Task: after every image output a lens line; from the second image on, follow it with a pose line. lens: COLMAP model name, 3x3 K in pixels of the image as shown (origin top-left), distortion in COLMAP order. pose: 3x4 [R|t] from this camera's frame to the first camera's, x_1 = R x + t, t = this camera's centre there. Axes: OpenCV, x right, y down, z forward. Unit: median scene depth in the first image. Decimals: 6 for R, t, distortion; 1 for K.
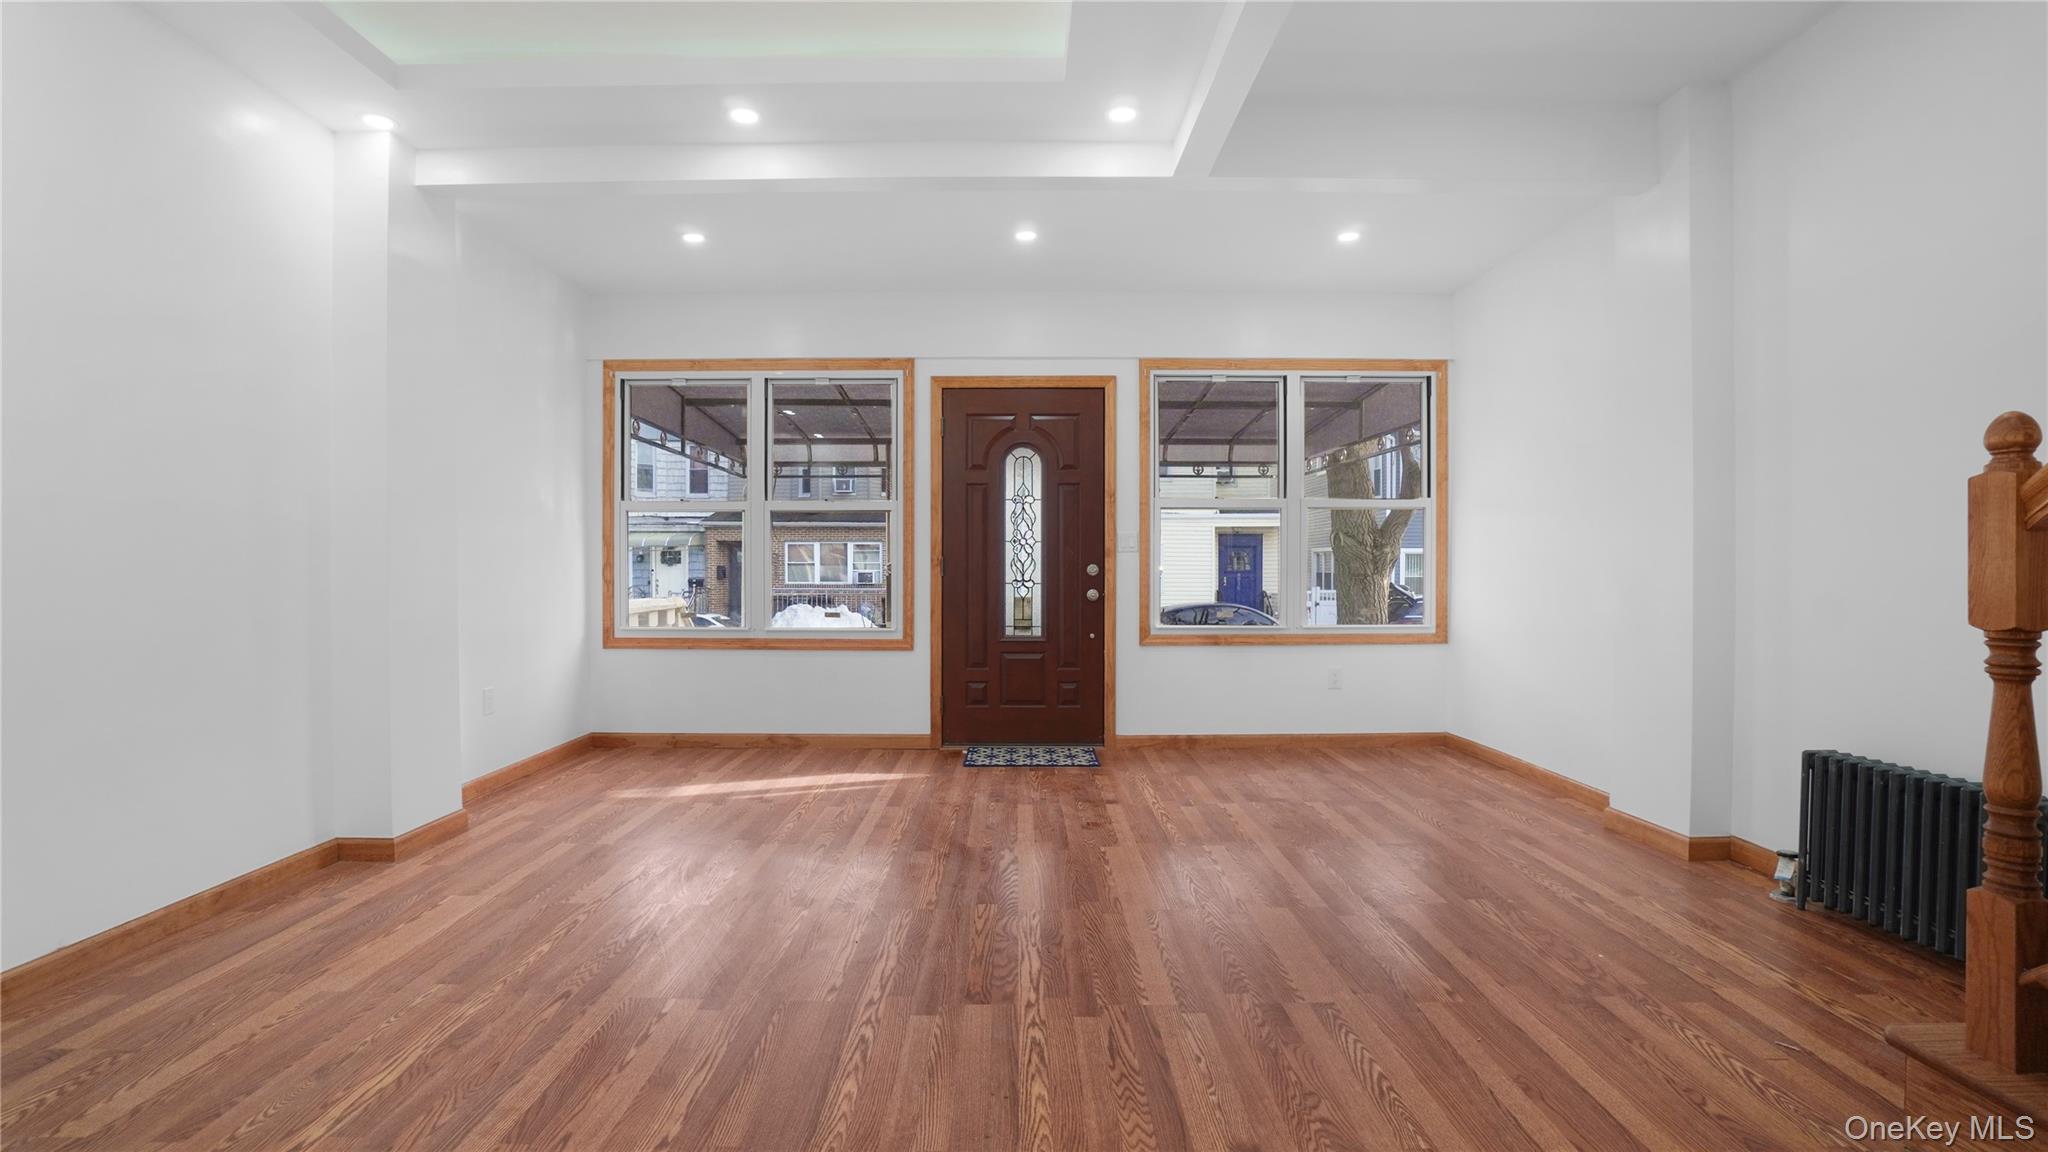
lens RADIAL K [[913.5, 0, 1018.6], [0, 913.5, 577.3], [0, 0, 1]] dist [-0.060692, 0.023157]
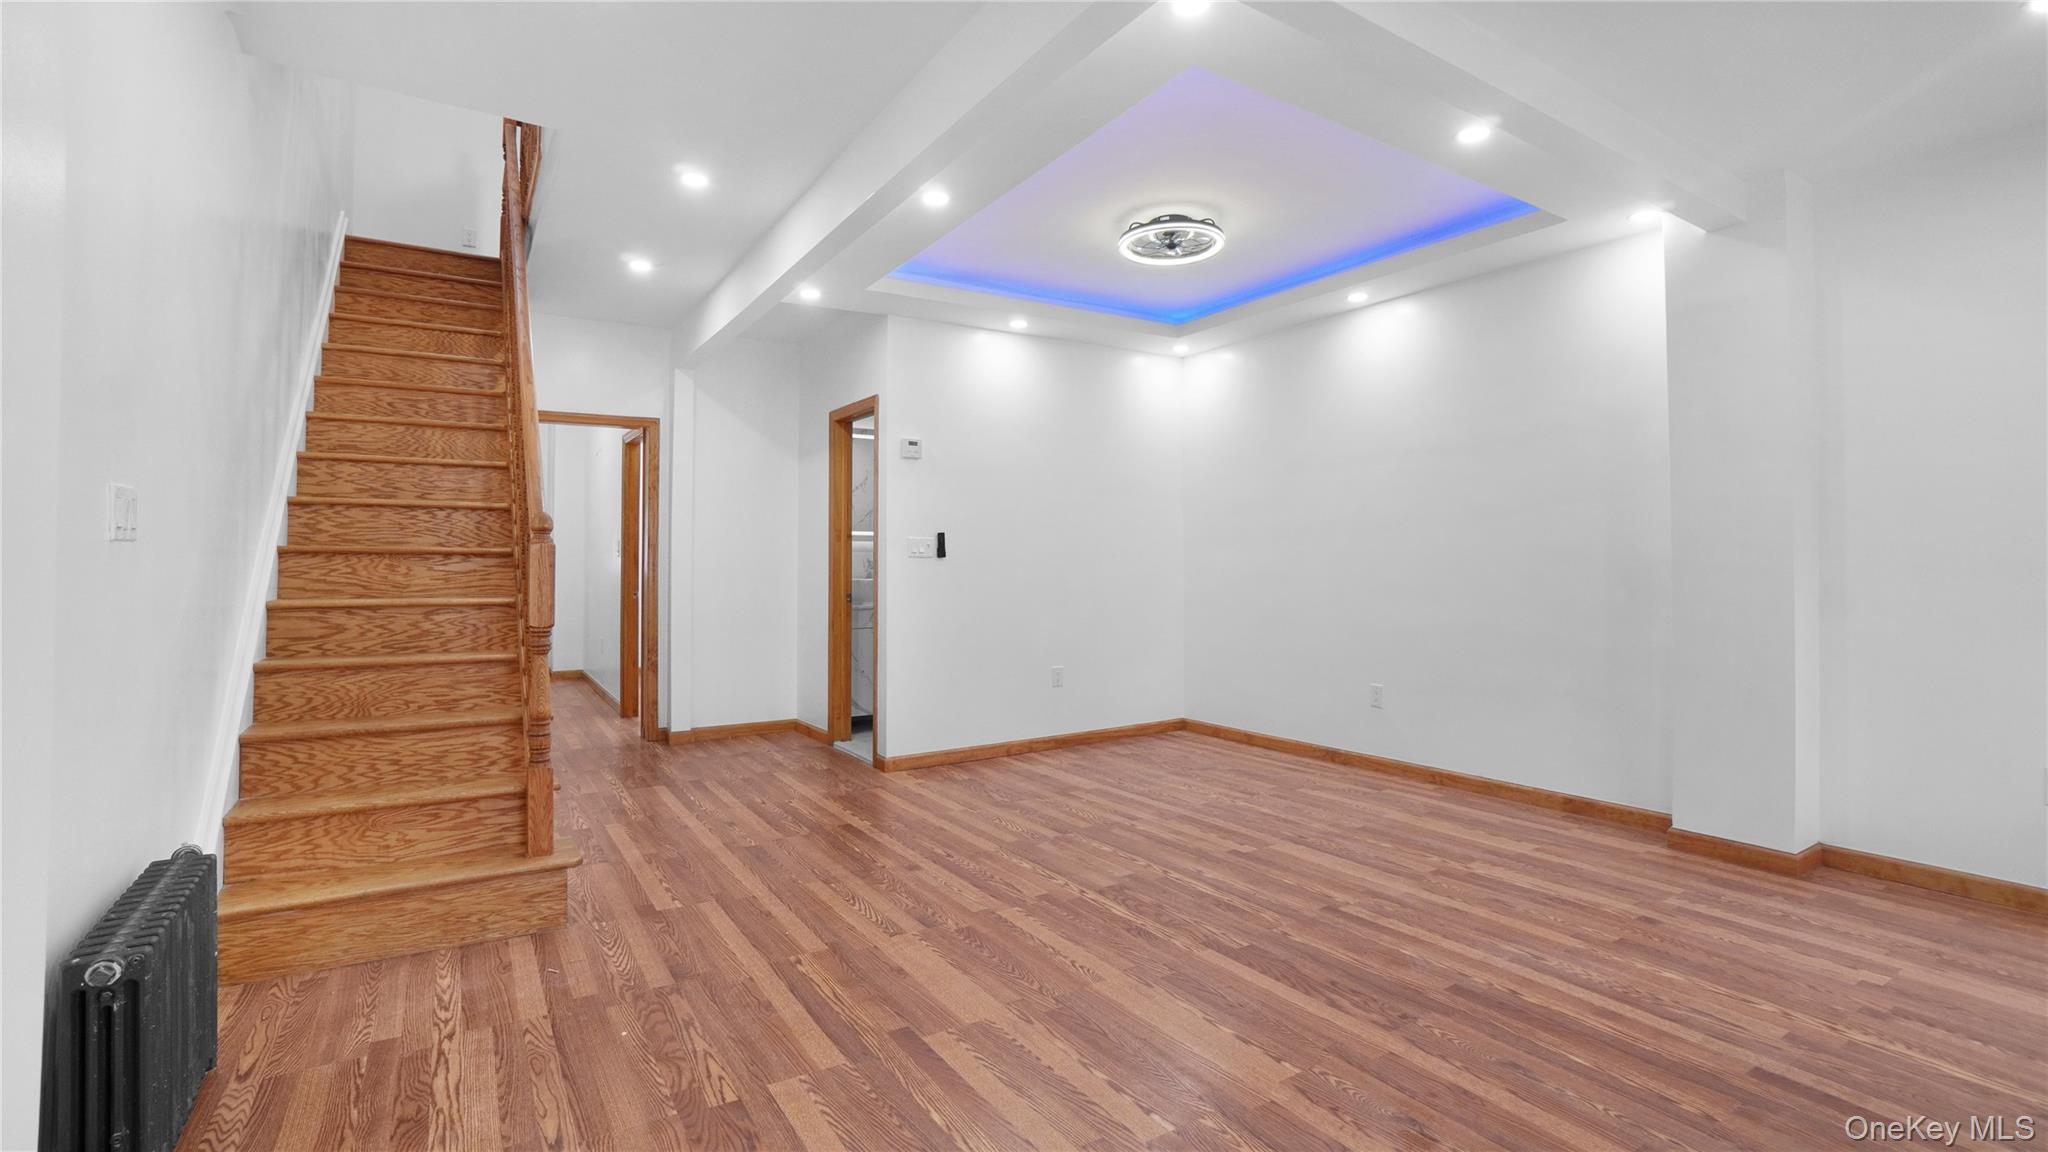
lens RADIAL K [[913.5, 0, 1018.6], [0, 913.5, 577.3], [0, 0, 1]] dist [-0.060692, 0.023157]
pose [[-0.845031, 0.006208, -0.534681, 0.369958], [-0.009988, 0.999575, 0.027391, -0.030729], [0.534624, 0.028486, -0.844610, 0.910573]]
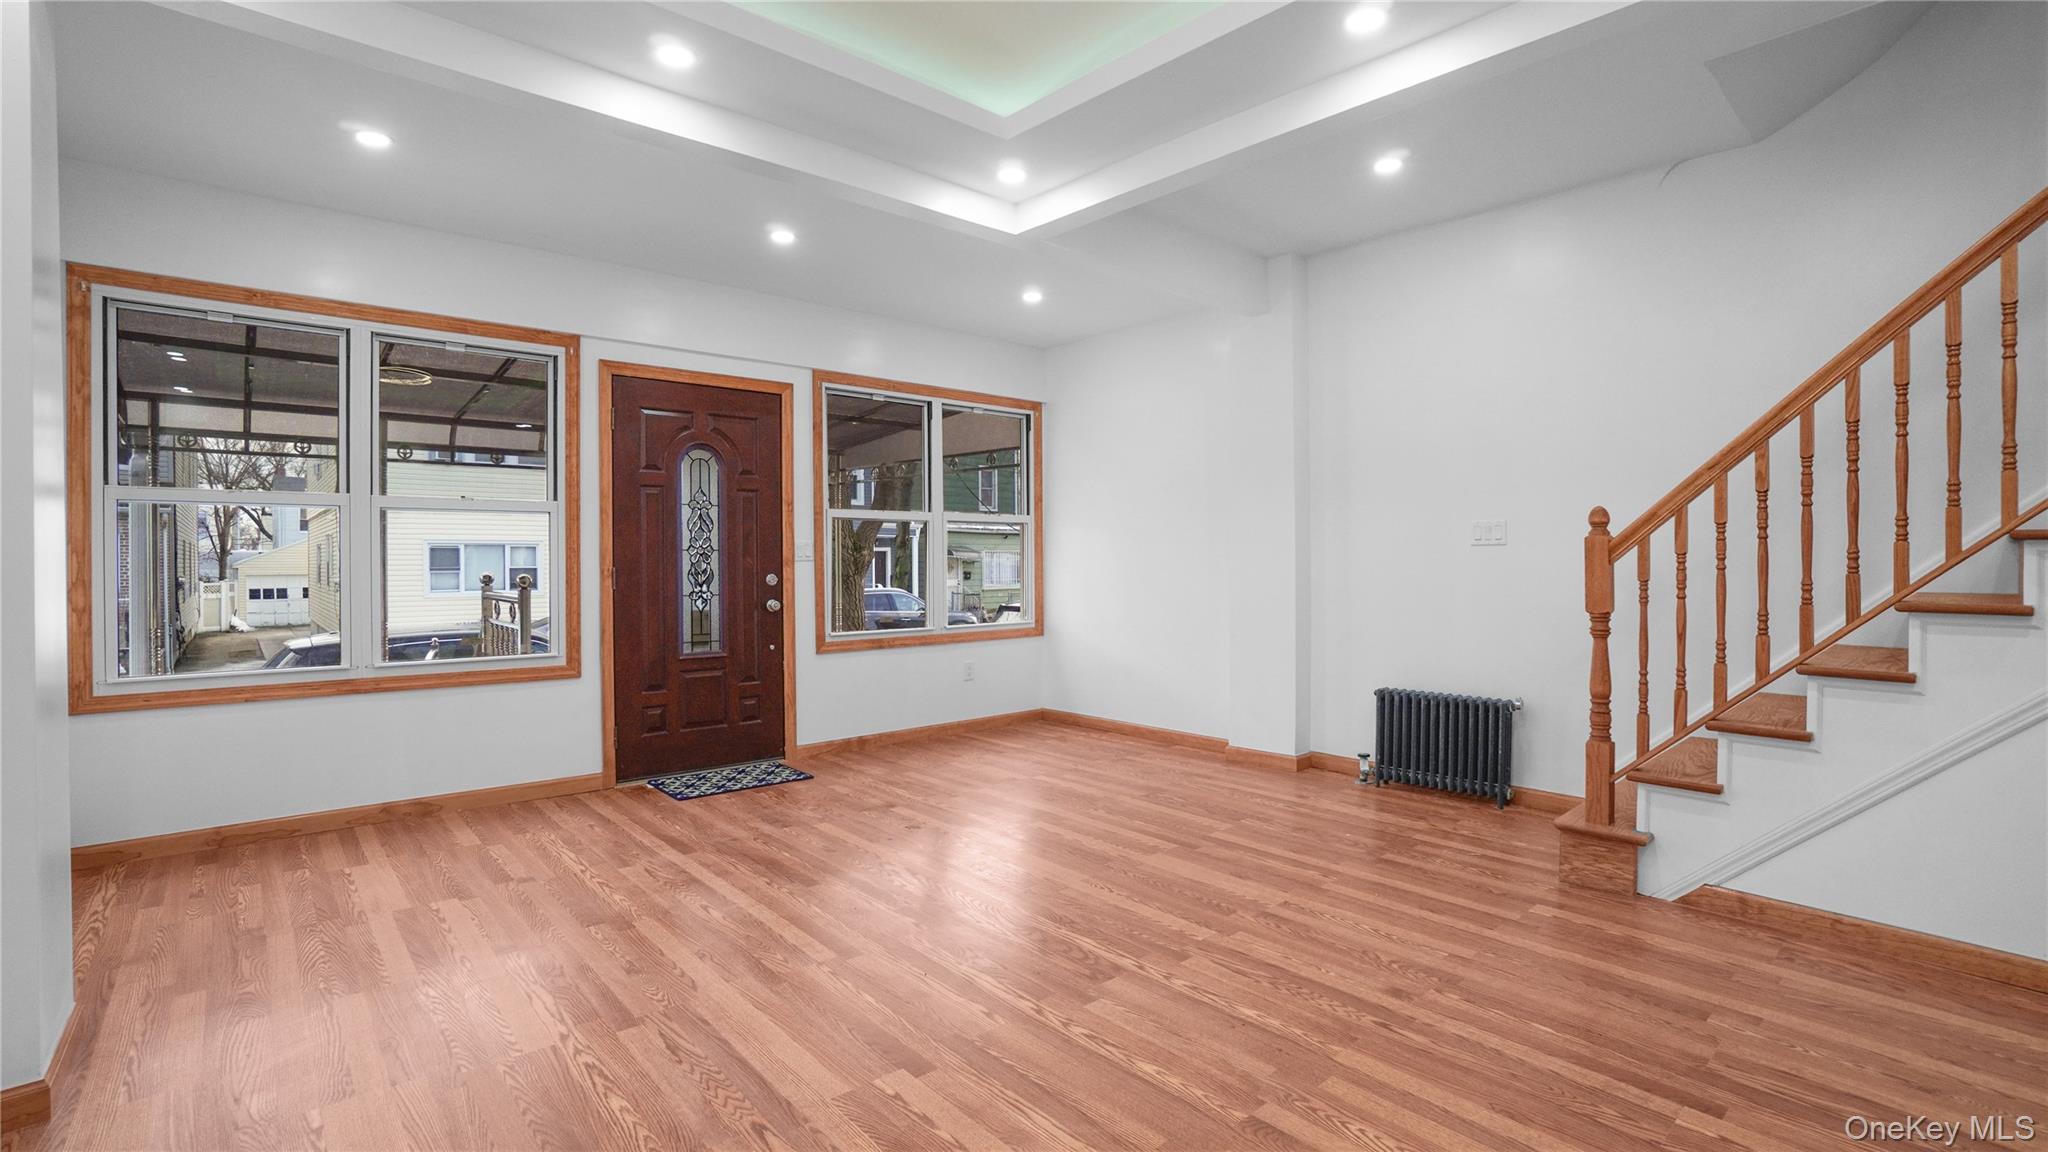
lens RADIAL K [[914.7, 0, 1018.3], [0, 914.7, 566.1], [0, 0, 1]] dist [-0.062712, 0.024437]
pose [[0.751240, -0.006743, 0.659995, -0.365155], [0.011452, 0.999930, -0.002819, -0.017099], [-0.659930, 0.009676, 0.751265, 0.094289]]
